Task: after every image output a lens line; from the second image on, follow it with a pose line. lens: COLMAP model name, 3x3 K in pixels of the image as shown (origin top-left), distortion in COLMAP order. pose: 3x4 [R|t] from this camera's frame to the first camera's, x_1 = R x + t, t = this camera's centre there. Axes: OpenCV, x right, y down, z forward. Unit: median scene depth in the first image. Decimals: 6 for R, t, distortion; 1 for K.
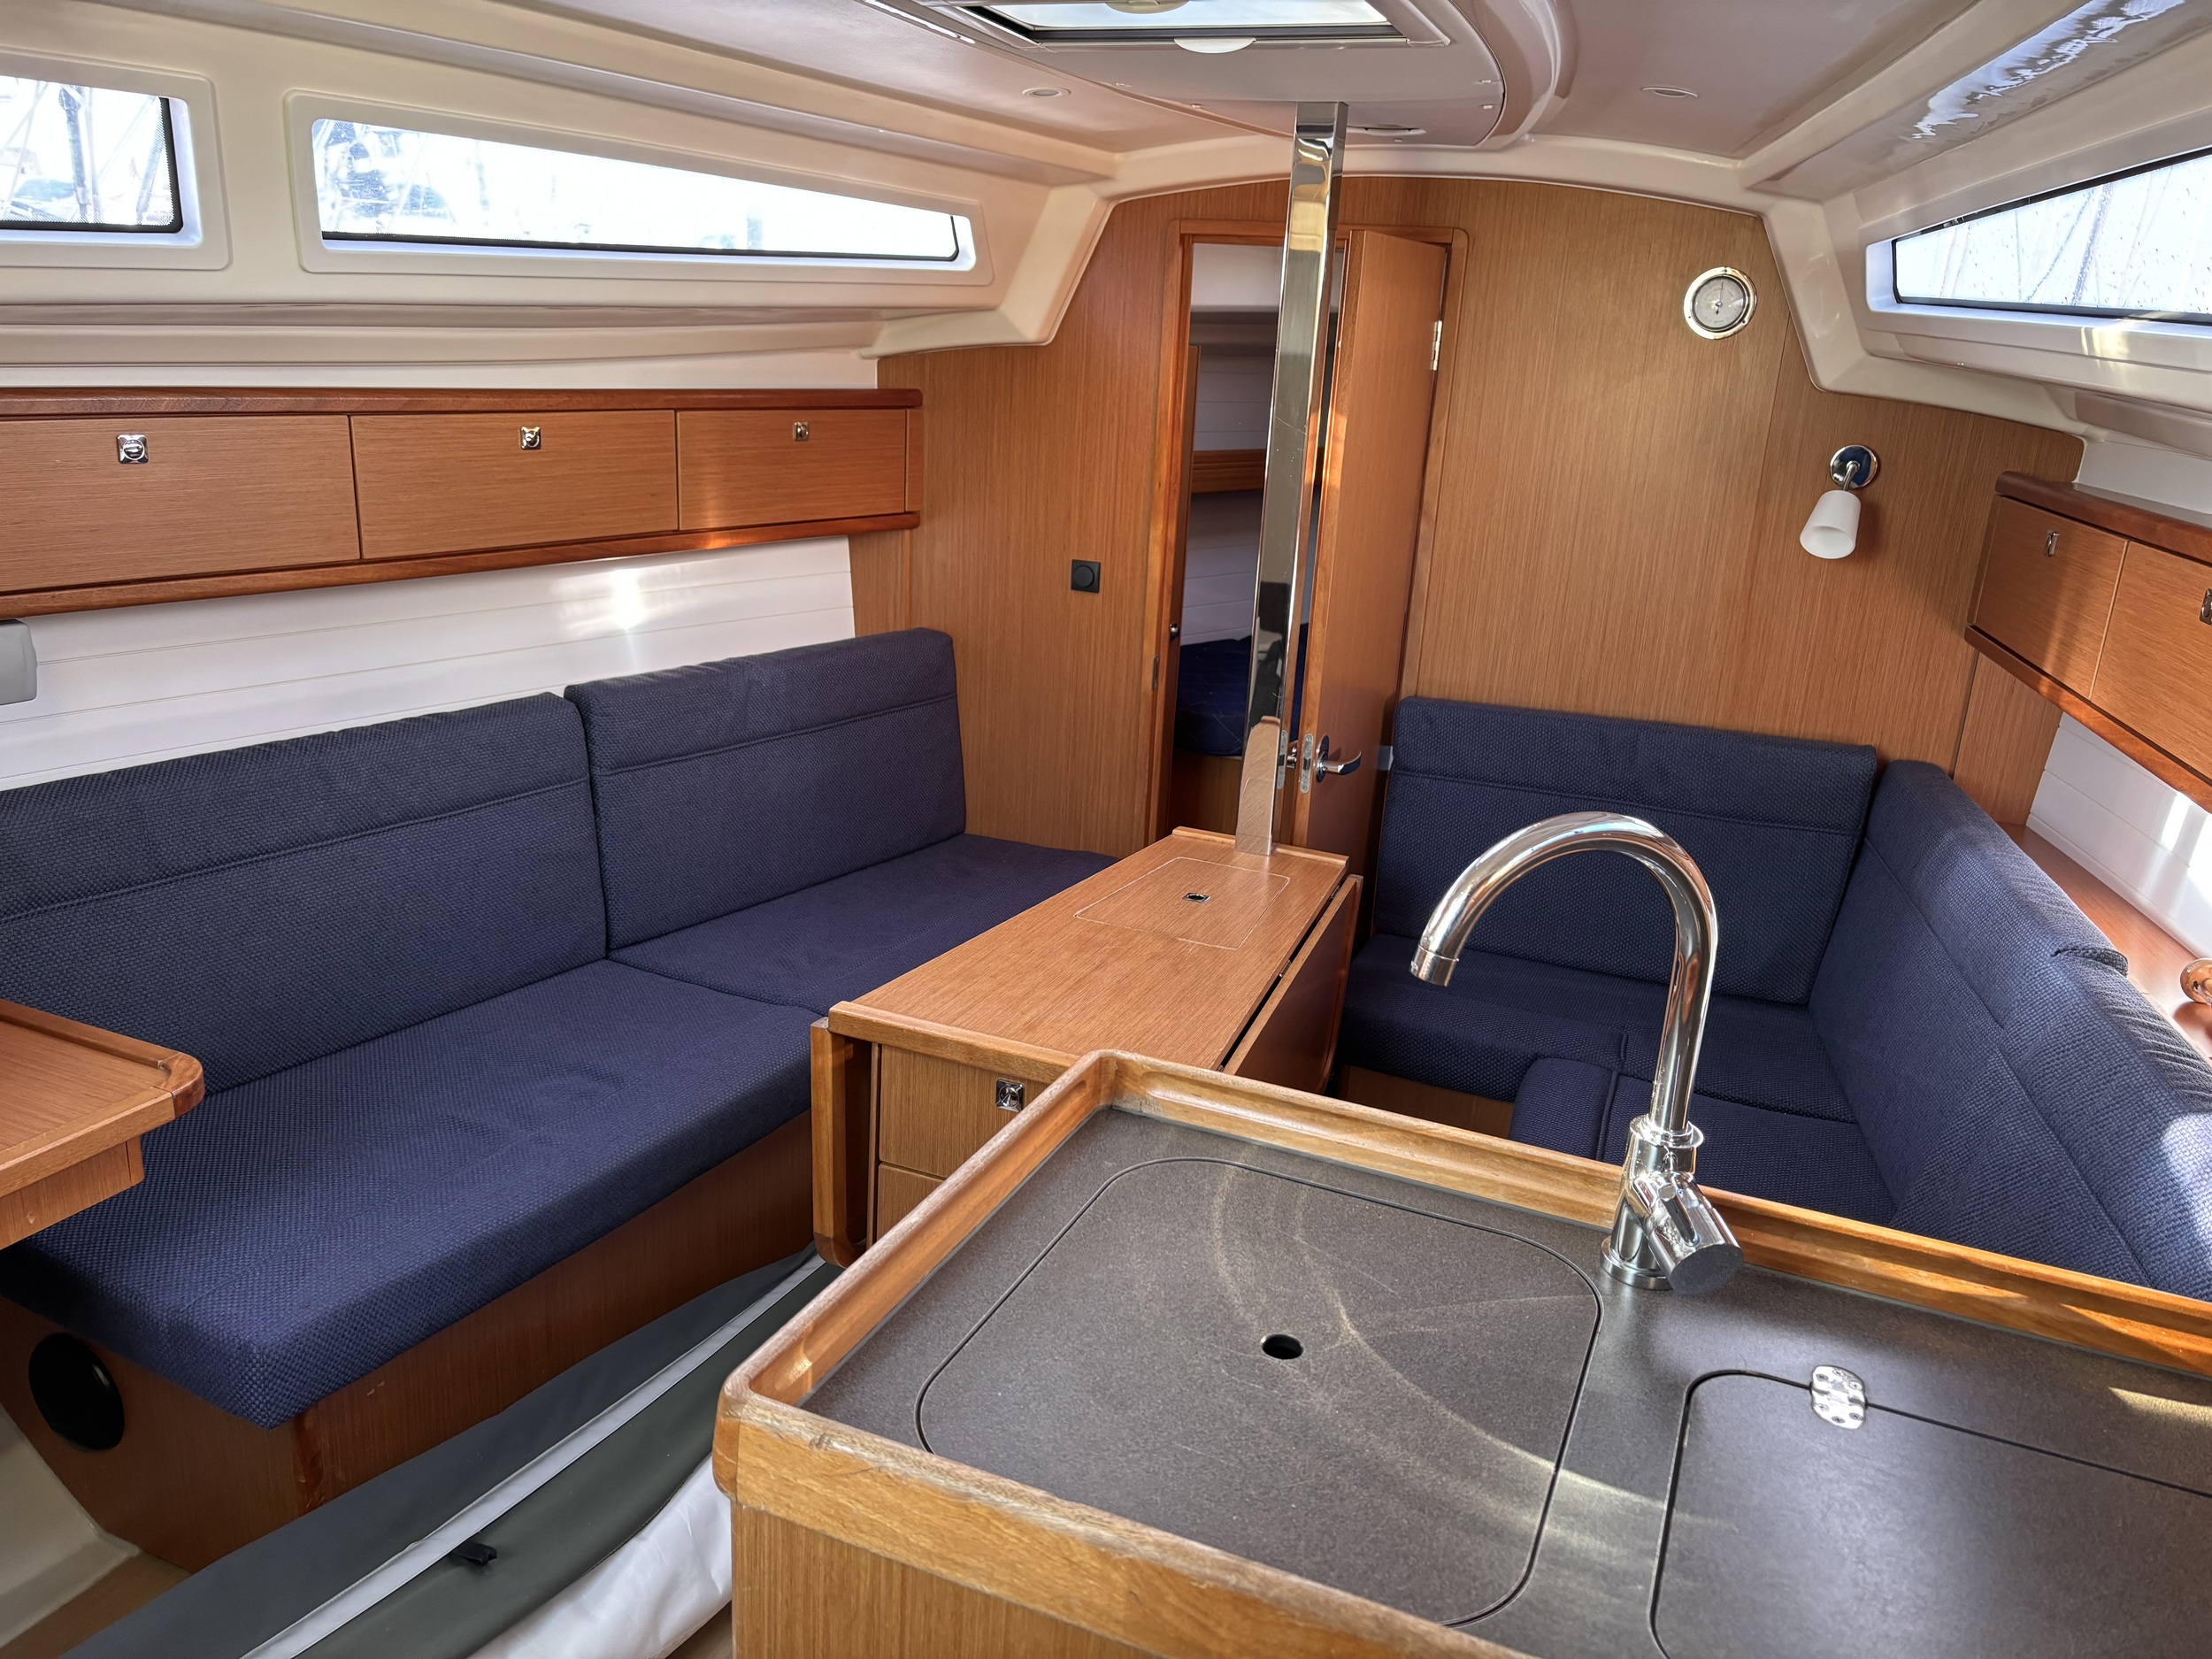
lens RADIAL K [[1675.6, 0, 1108.6], [0, 1675.6, 831.8], [0, 0, 1]] dist [0.047957, -0.025509]
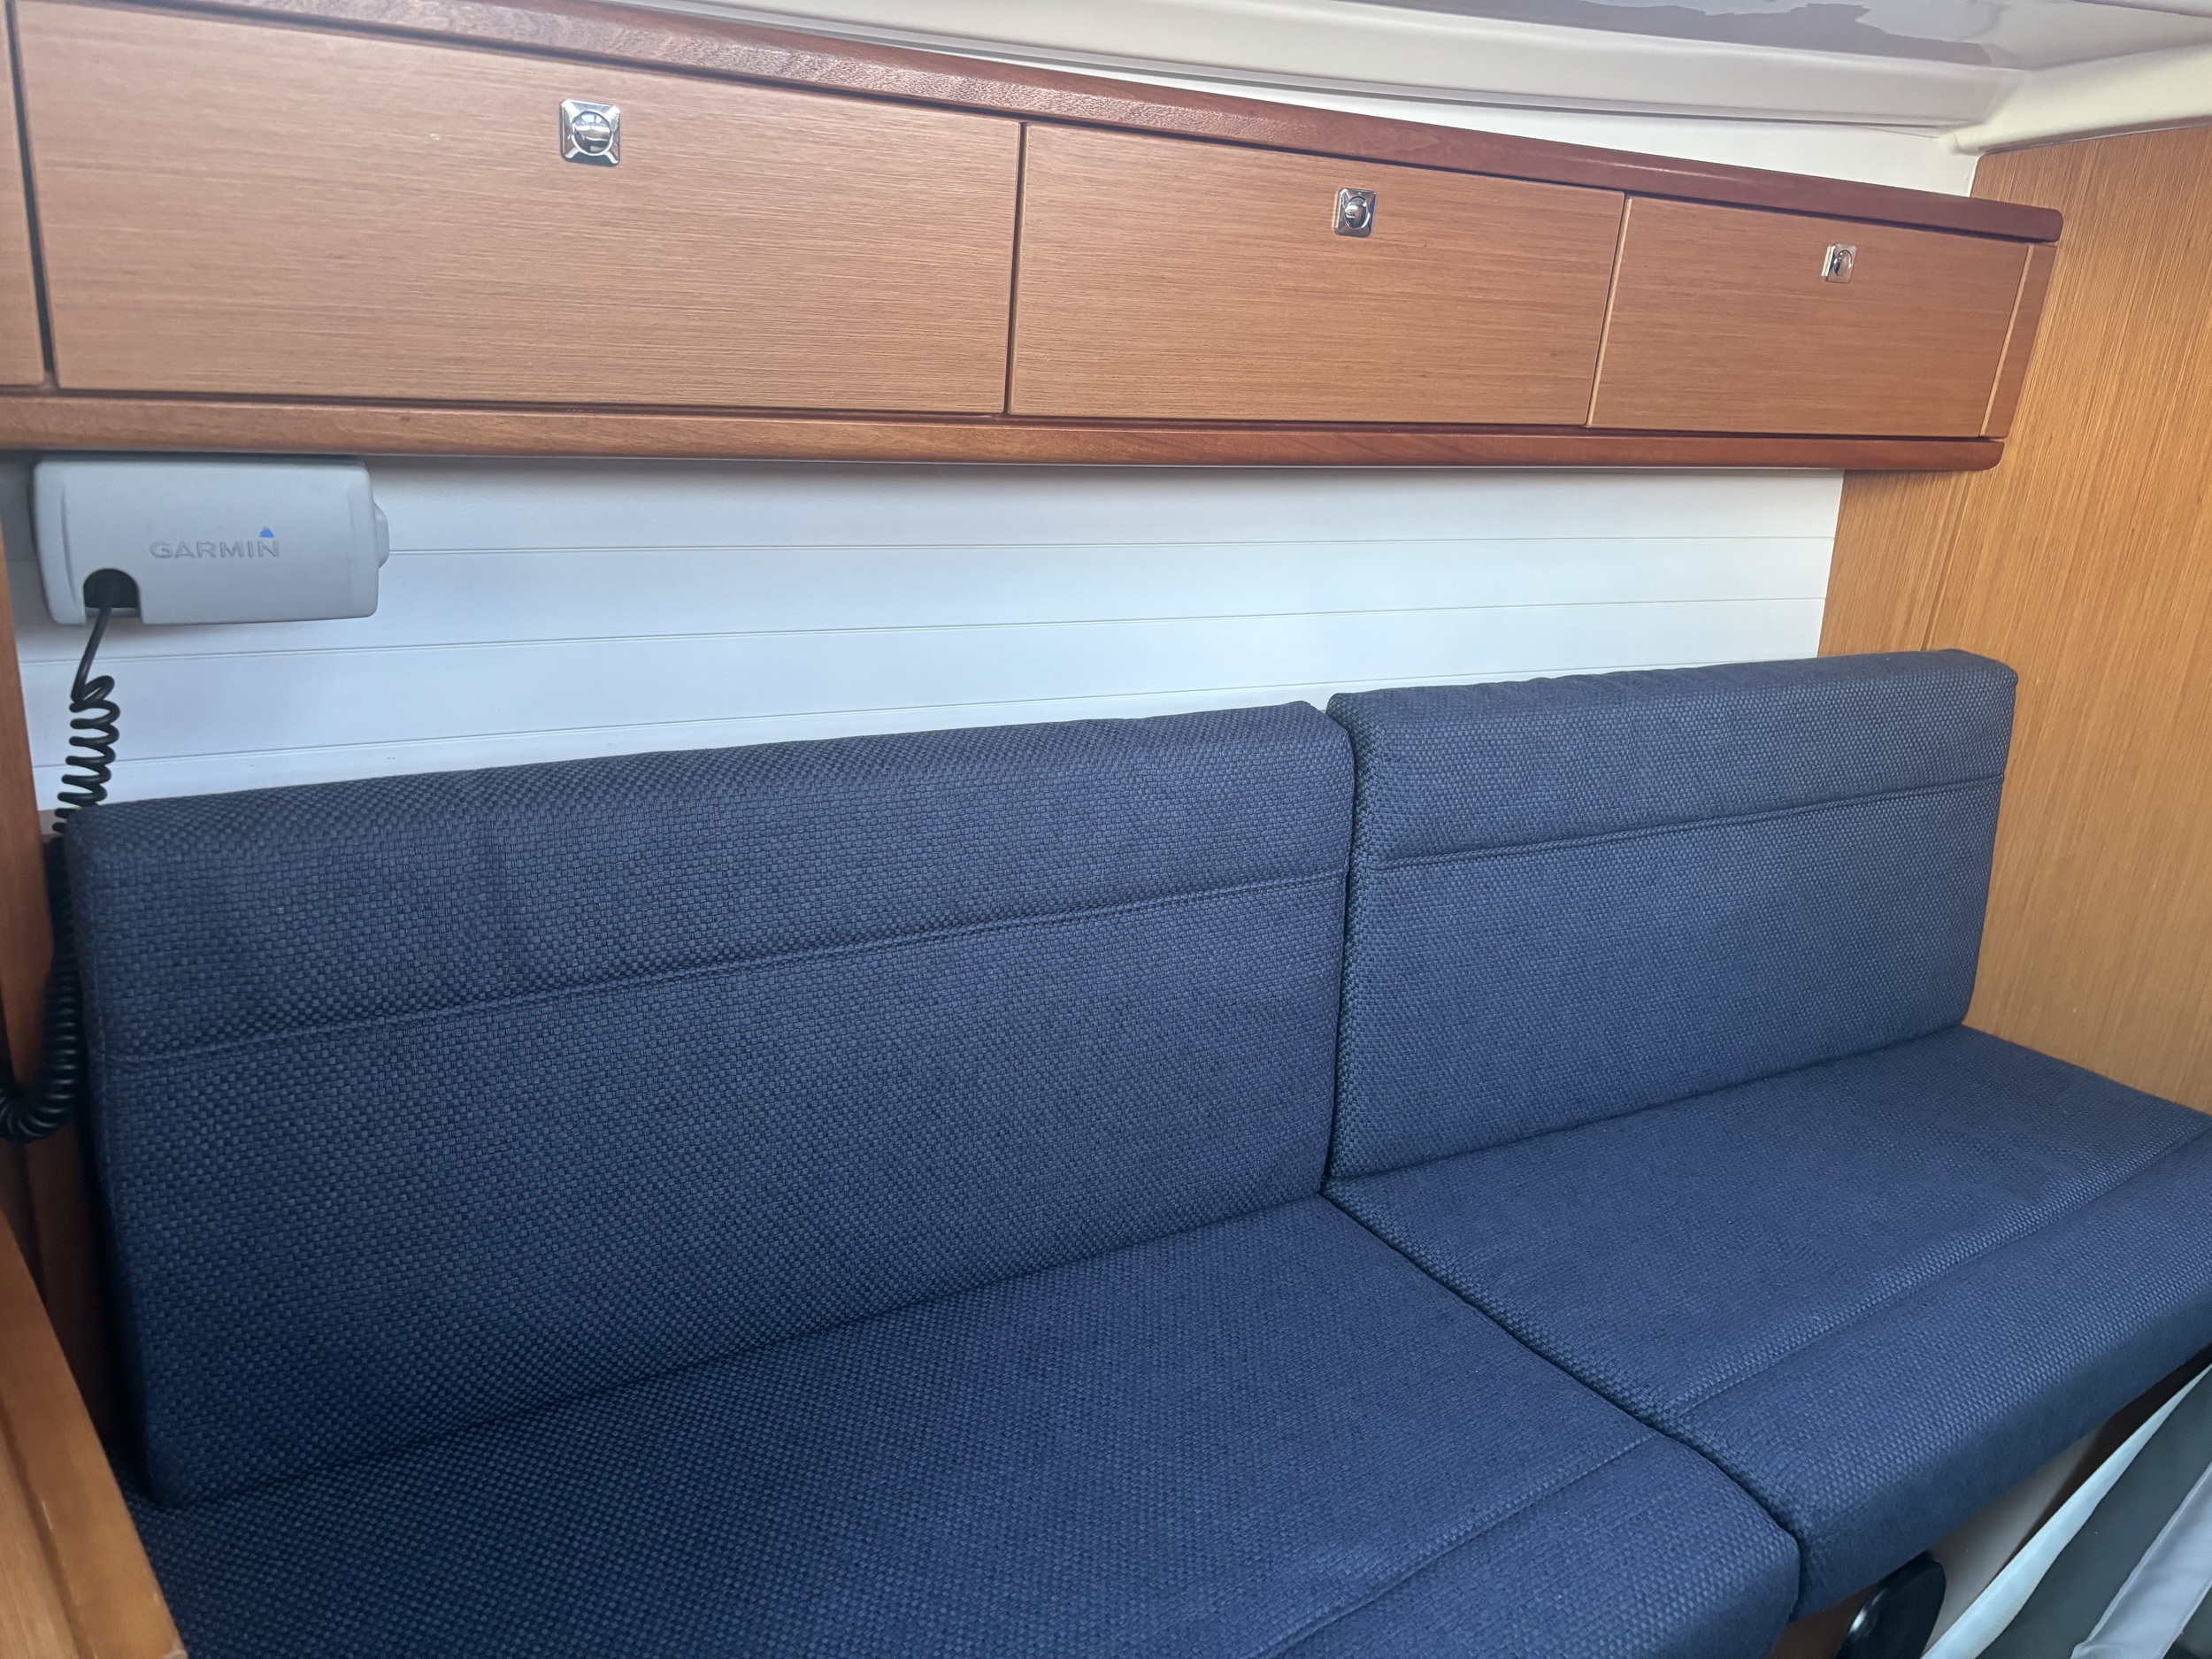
lens RADIAL K [[1675.6, 0, 1107.6], [0, 1675.6, 809.9], [0, 0, 1]] dist [0.047957, -0.025509]
pose [[0.898153, 0.165779, -0.407233, -0.160292], [-0.163625, 0.985696, 0.040390, -0.058709], [0.408103, 0.030357, 0.912431, 0.474868]]
